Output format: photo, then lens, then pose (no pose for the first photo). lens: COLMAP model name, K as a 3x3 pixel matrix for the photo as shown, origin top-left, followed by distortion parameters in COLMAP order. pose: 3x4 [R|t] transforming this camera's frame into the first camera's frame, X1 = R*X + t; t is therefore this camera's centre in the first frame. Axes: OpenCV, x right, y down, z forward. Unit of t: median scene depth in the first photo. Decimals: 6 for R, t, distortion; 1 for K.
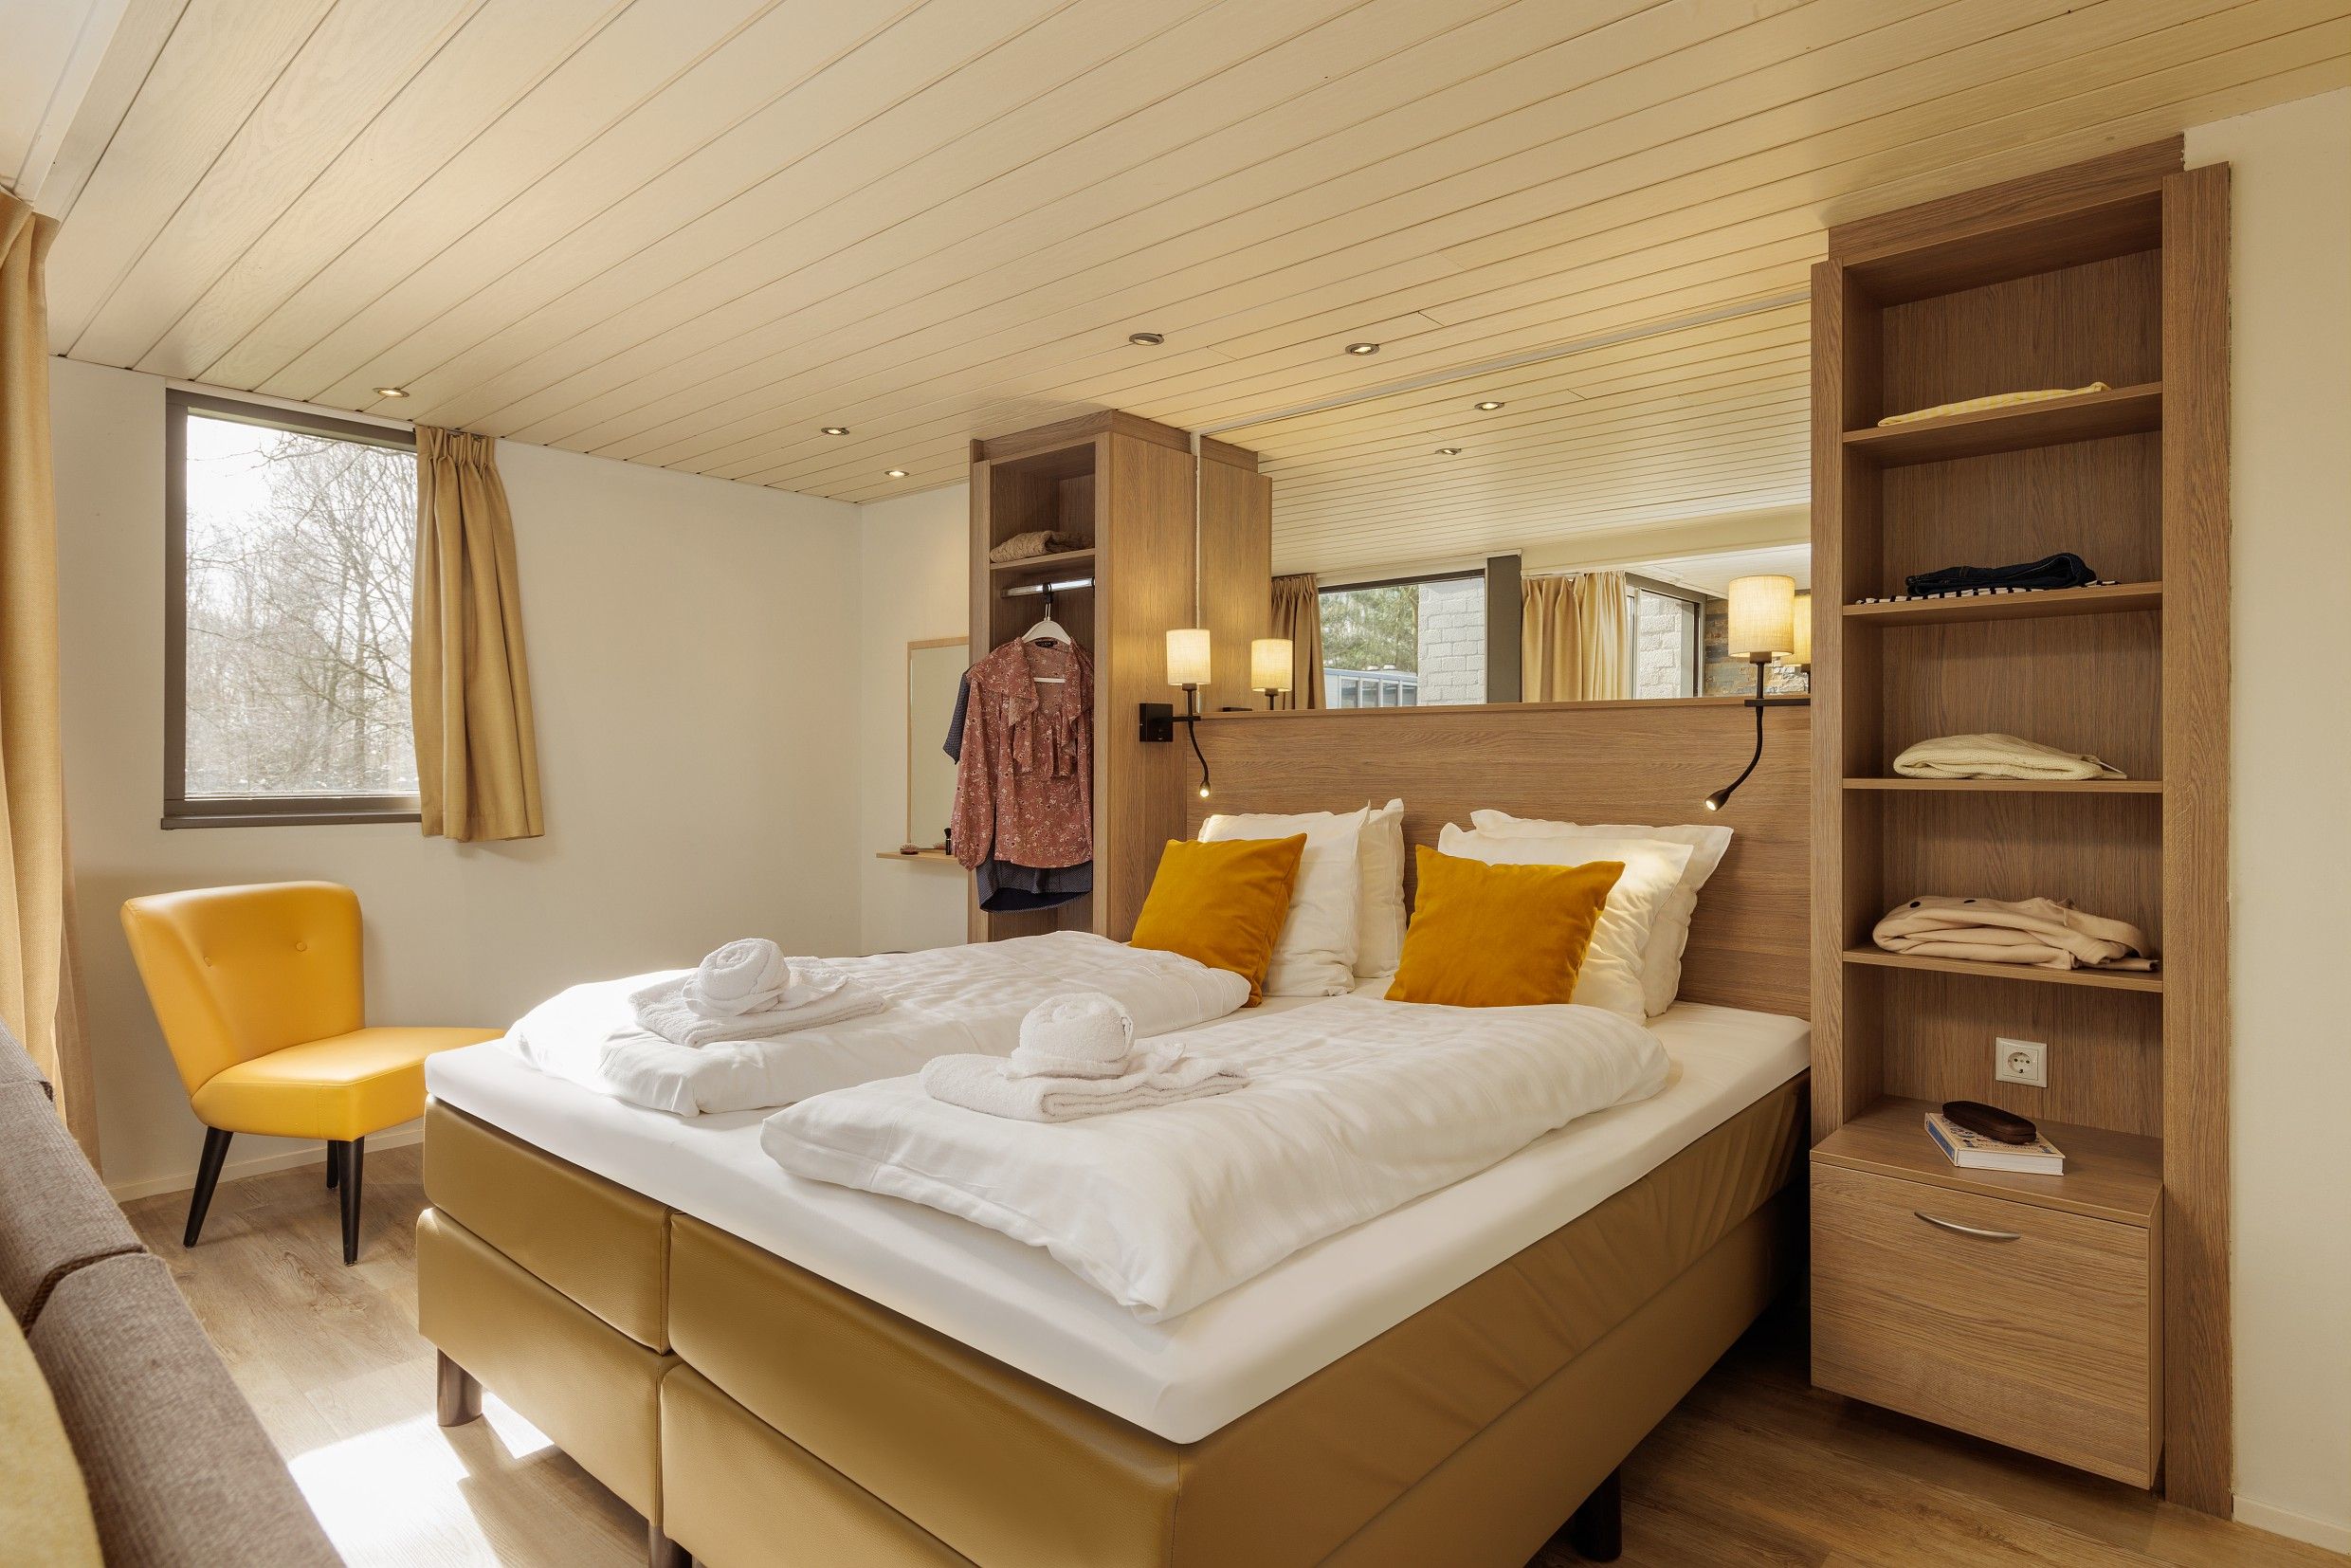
lens RADIAL K [[1251.3, 0, 1230.7], [0, 1251.3, 755.3], [0, 0, 1]] dist [0.016471, 0.001584]
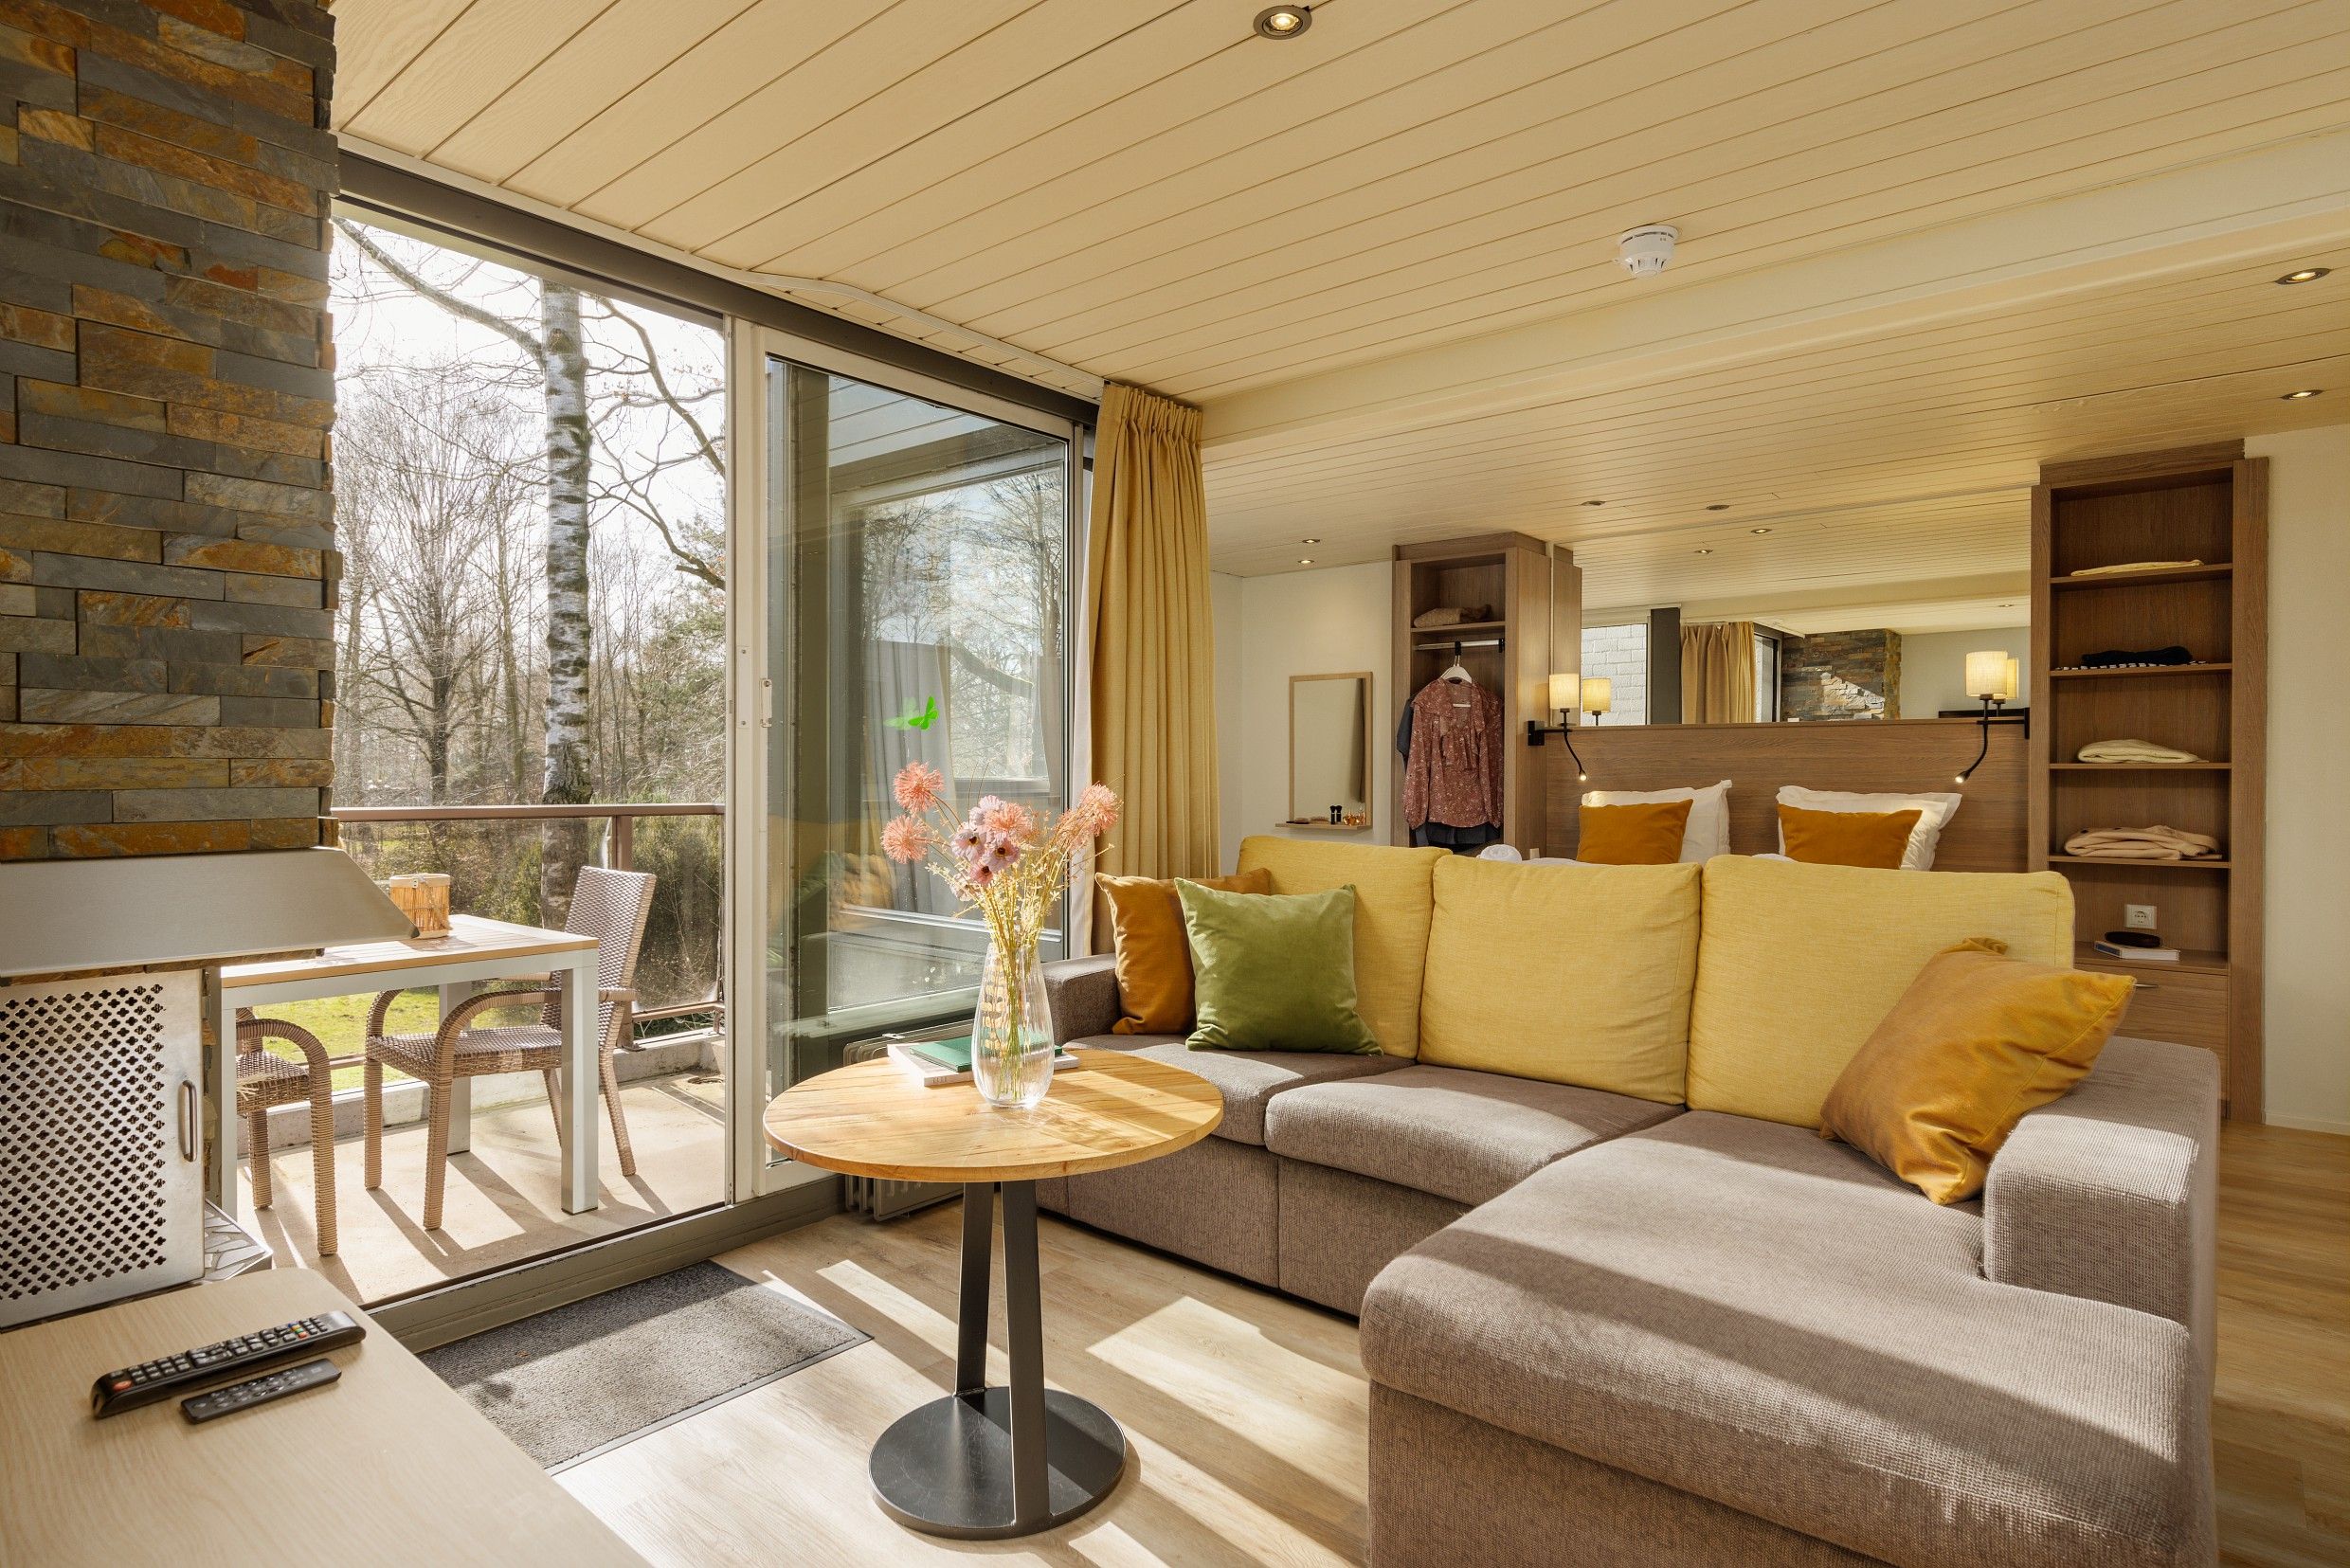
lens RADIAL K [[1250.6, 0, 1166.5], [0, 1250.6, 777.1], [0, 0, 1]] dist [0.016471, 0.001584]
pose [[0.999979, 0.000377, 0.006407, -0.806905], [-0.000437, 0.999957, 0.009278, 0.021466], [-0.006404, -0.009281, 0.999936, -0.834864]]
